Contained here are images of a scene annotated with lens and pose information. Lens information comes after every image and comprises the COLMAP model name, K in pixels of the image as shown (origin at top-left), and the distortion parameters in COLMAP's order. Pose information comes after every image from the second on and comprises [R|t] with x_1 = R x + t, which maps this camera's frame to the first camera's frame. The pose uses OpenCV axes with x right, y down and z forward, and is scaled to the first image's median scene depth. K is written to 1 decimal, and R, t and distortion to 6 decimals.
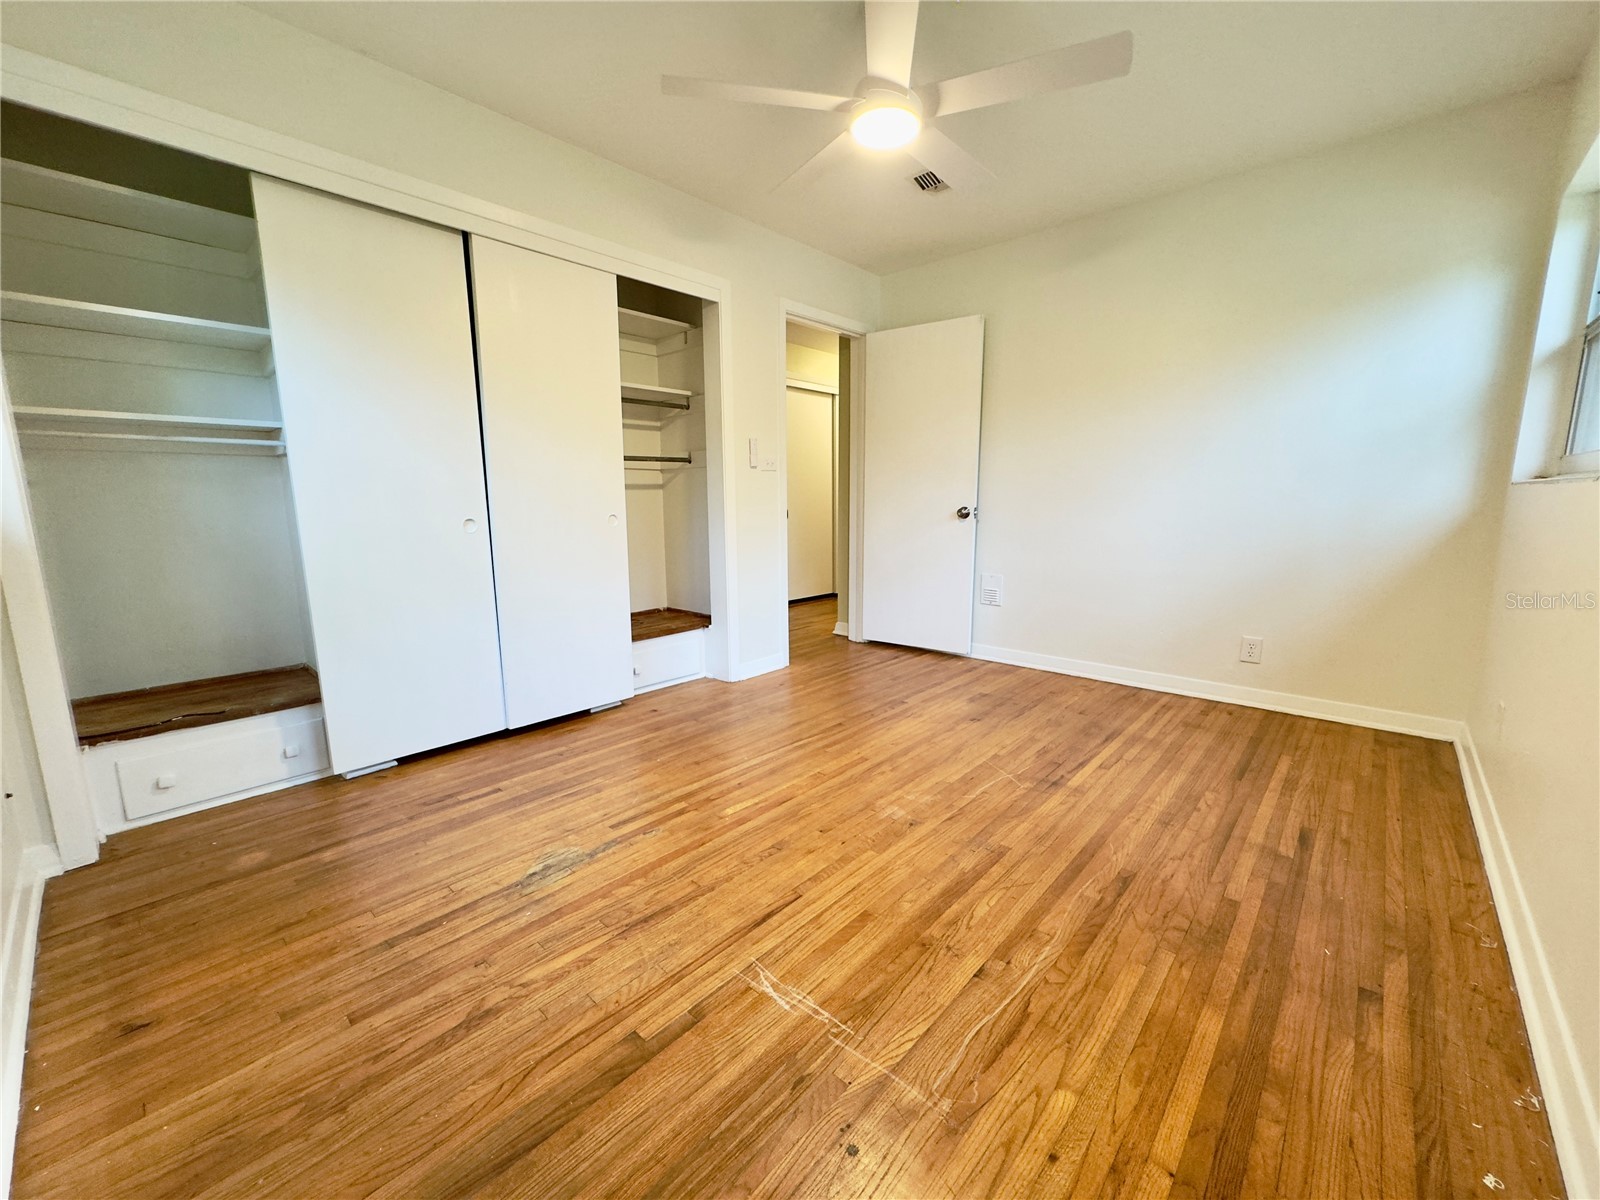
lens RADIAL K [[640.9, 0, 800.0], [0, 640.9, 600.0], [0, 0, 1]] dist [-0.003833, 0.000064]
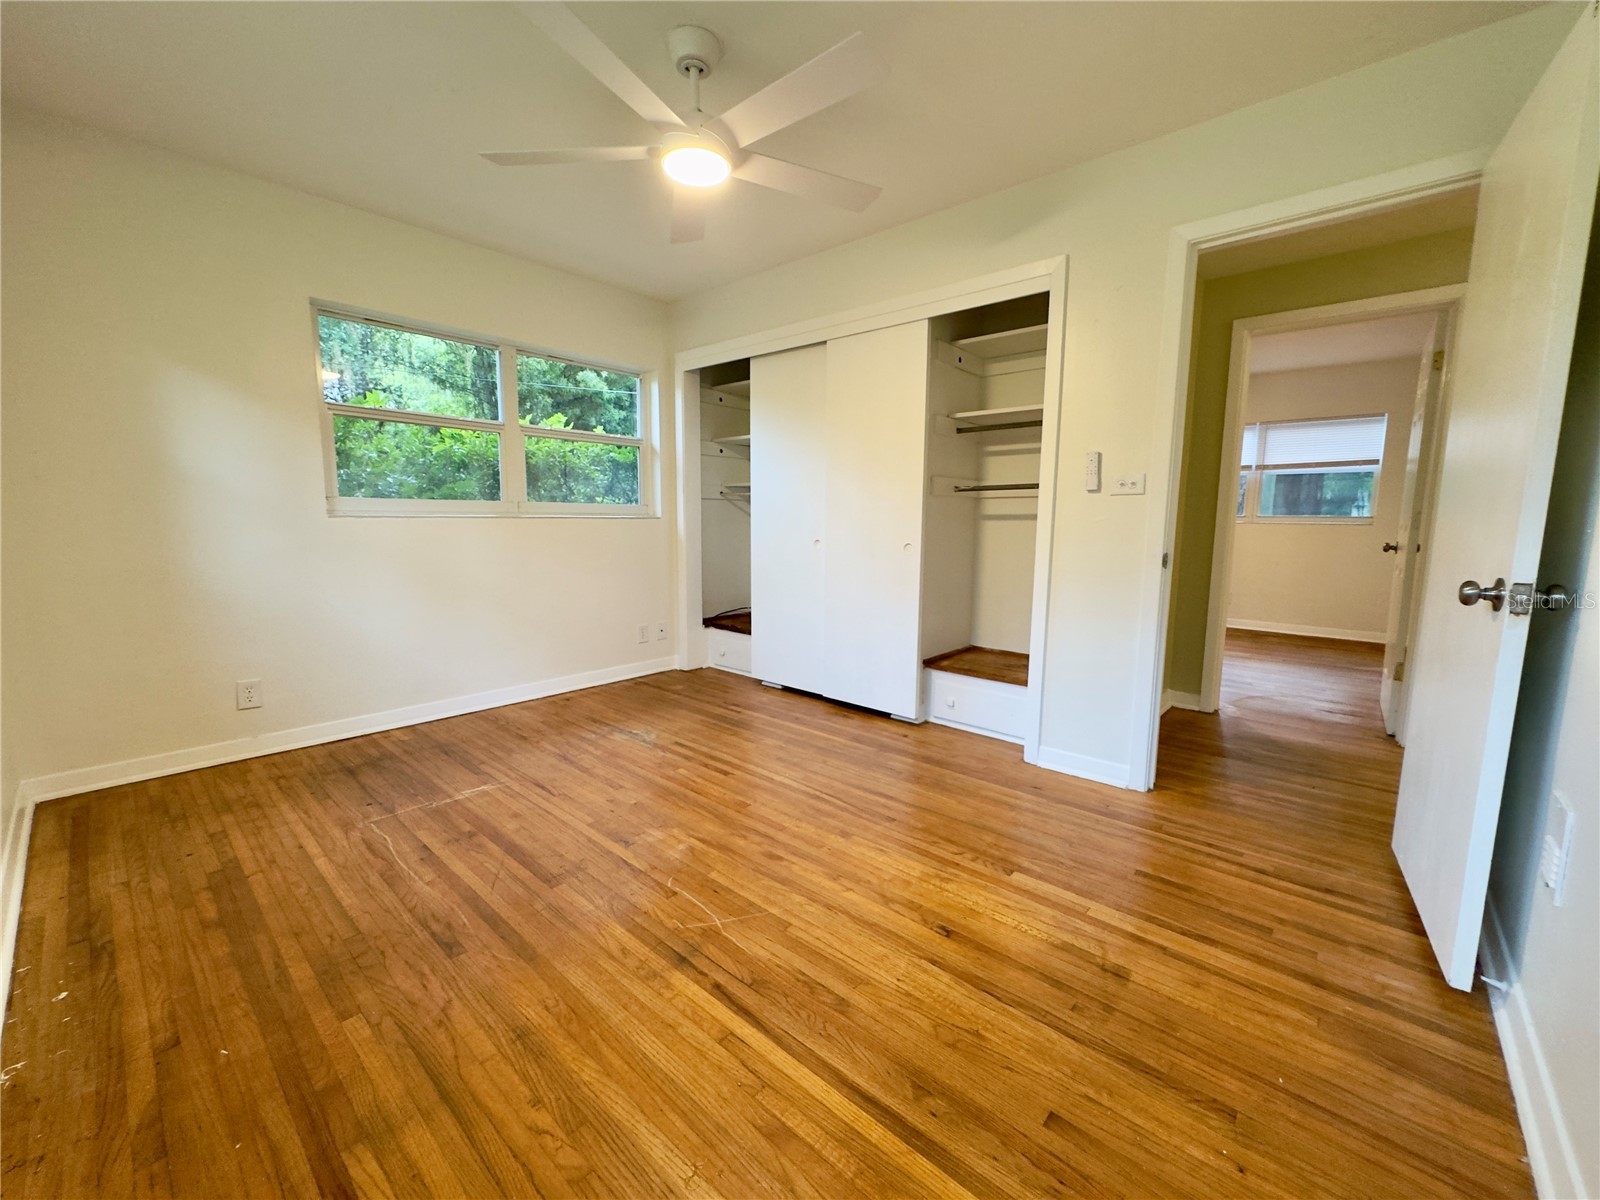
lens RADIAL K [[640.9, 0, 800.0], [0, 640.9, 600.0], [0, 0, 1]] dist [-0.003833, 0.000064]
pose [[0.008798, 0.134092, -0.990930, 1.001102], [-0.170245, 0.976702, 0.130656, -0.190620], [0.985363, 0.167551, 0.031422, 1.019428]]
